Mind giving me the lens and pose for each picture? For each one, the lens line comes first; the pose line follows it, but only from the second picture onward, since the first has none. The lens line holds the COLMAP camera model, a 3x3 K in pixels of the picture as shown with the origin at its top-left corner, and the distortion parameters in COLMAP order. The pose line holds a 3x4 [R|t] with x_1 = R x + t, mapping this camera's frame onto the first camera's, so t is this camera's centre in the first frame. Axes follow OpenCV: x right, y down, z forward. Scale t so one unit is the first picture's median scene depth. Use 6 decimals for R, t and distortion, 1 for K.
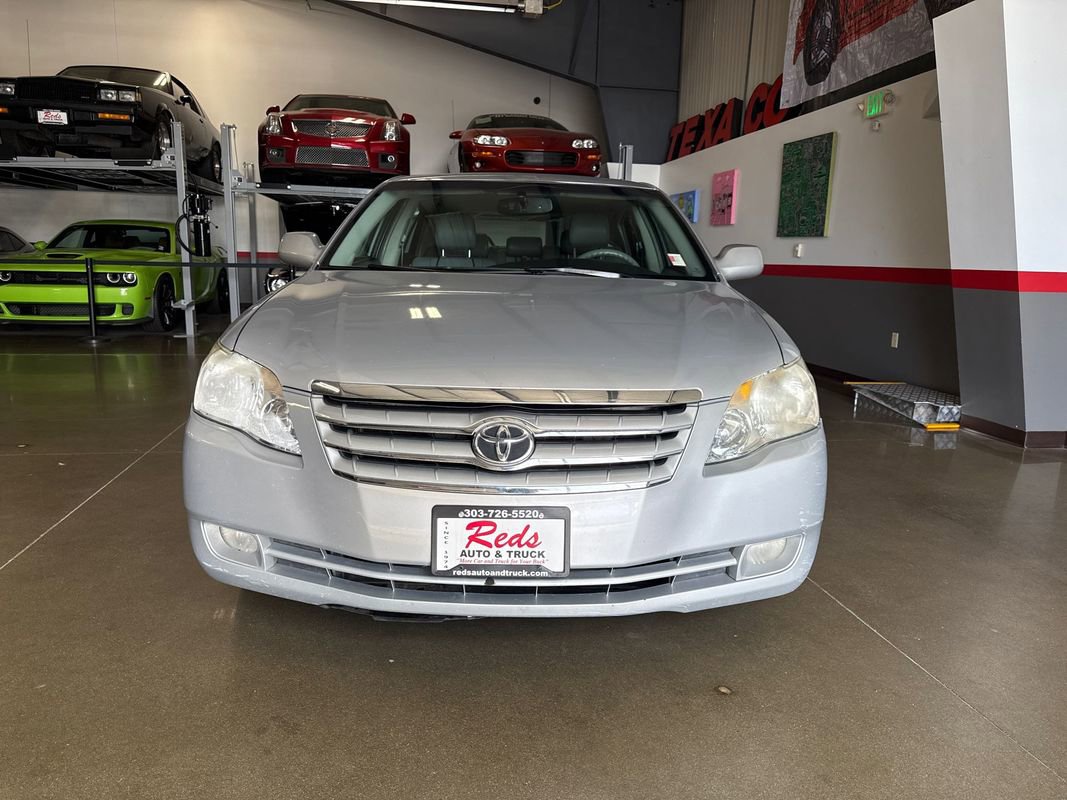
lens RADIAL K [[762.6, 0, 527.5], [0, 762.6, 394.2], [0, 0, 1]] dist [0.013105, -0.018205]
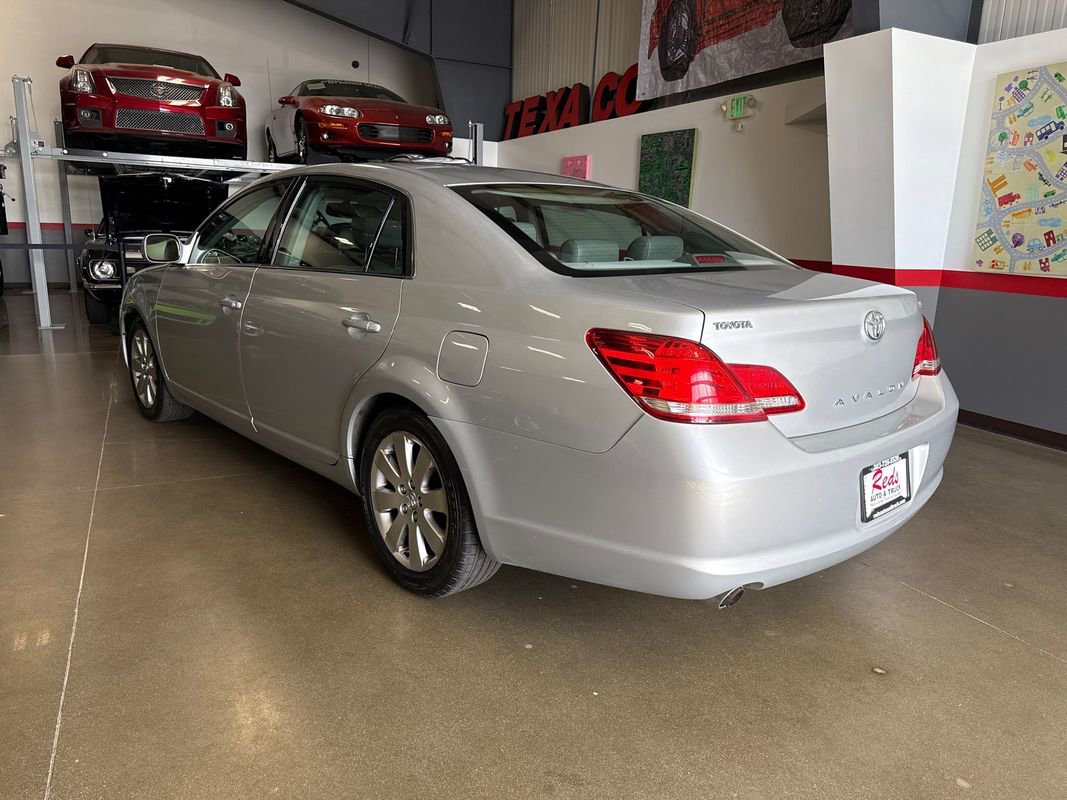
lens RADIAL K [[762.6, 0, 536.6], [0, 762.6, 399.7], [0, 0, 1]] dist [0.013105, -0.018205]
pose [[0.953719, -0.056660, 0.295313, -0.145911], [0.040715, 0.997375, 0.059871, -0.030985], [-0.297931, -0.045077, 0.953523, 0.014477]]
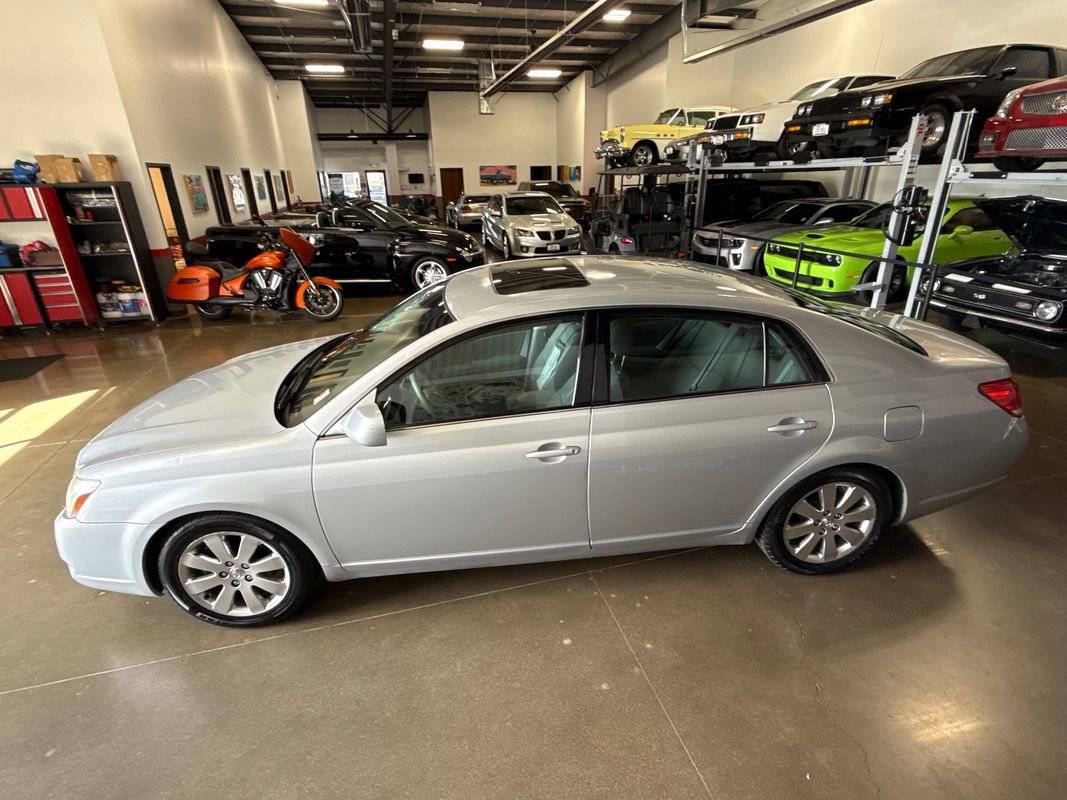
lens RADIAL K [[538.9, 0, 531.5], [0, 538.9, 399.6], [0, 0, 1]] dist [0.003606, -0.001943]
pose [[0.100455, 0.364198, -0.925888, 0.397172], [-0.152858, 0.925196, 0.347342, -0.204310], [0.983129, 0.106637, 0.148611, 0.482243]]
